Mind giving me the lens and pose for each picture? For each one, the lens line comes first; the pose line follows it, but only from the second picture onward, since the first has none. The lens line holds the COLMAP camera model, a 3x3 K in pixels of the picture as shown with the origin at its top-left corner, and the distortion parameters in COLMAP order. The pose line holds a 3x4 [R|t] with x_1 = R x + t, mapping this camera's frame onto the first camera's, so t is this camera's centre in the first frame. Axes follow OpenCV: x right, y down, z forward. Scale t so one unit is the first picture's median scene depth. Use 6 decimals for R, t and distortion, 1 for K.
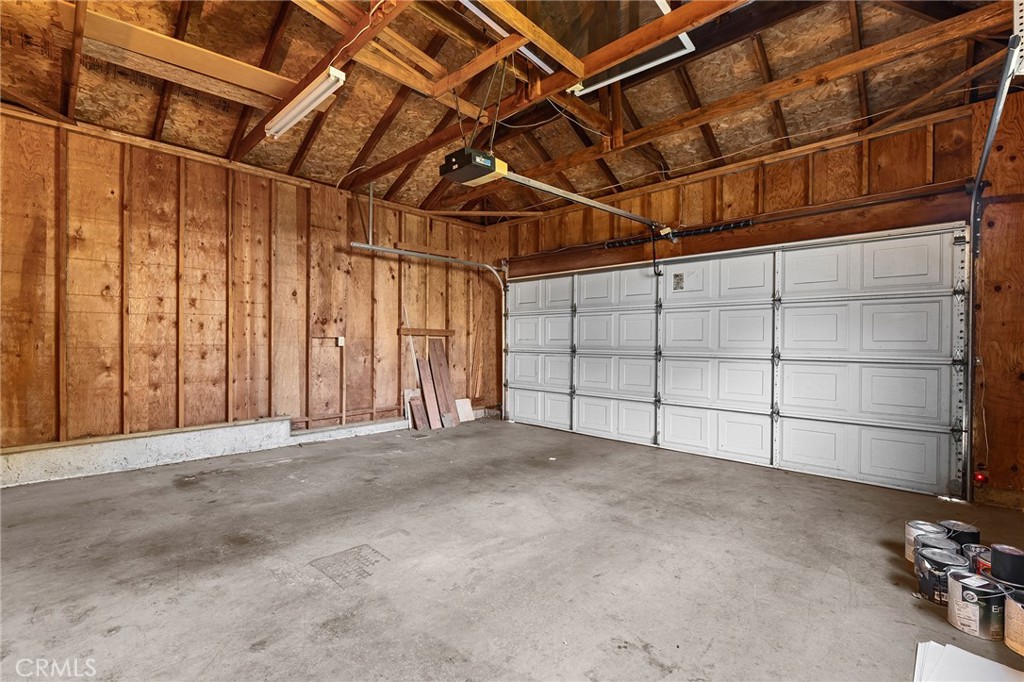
lens RADIAL K [[454.1, 0, 512.1], [0, 454.1, 341.6], [0, 0, 1]] dist [-0.000010, -0.000030]
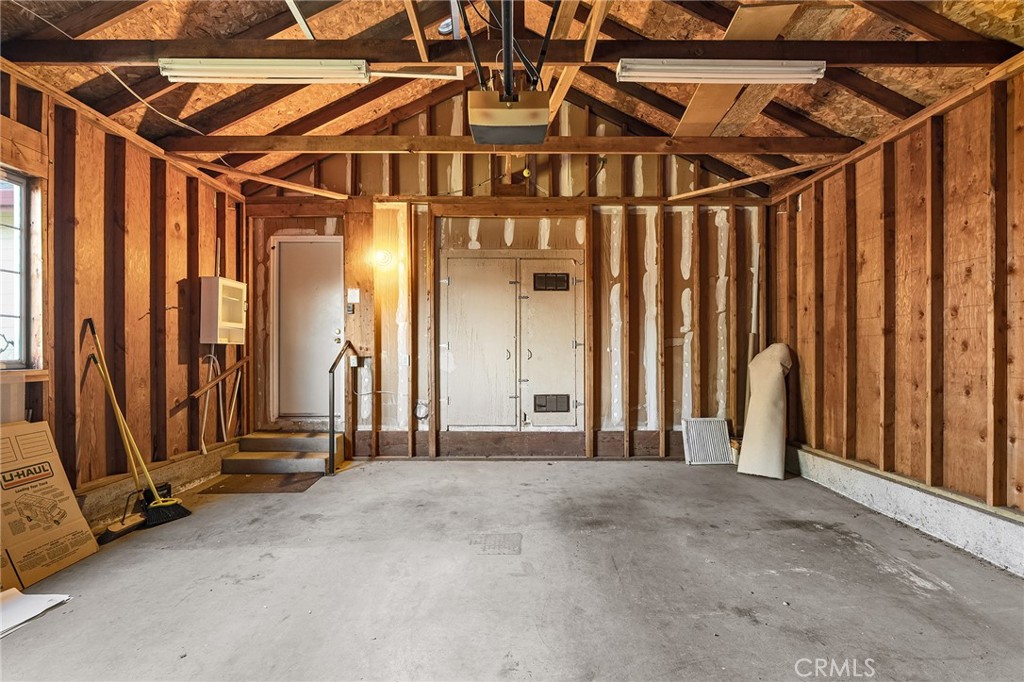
lens RADIAL K [[454.1, 0, 516.8], [0, 454.1, 348.1], [0, 0, 1]] dist [-0.000010, -0.000030]
pose [[-0.722873, -0.007889, -0.690935, 0.350836], [-0.004027, 0.999966, -0.007204, -0.032967], [0.690969, -0.002425, -0.722881, 1.420738]]
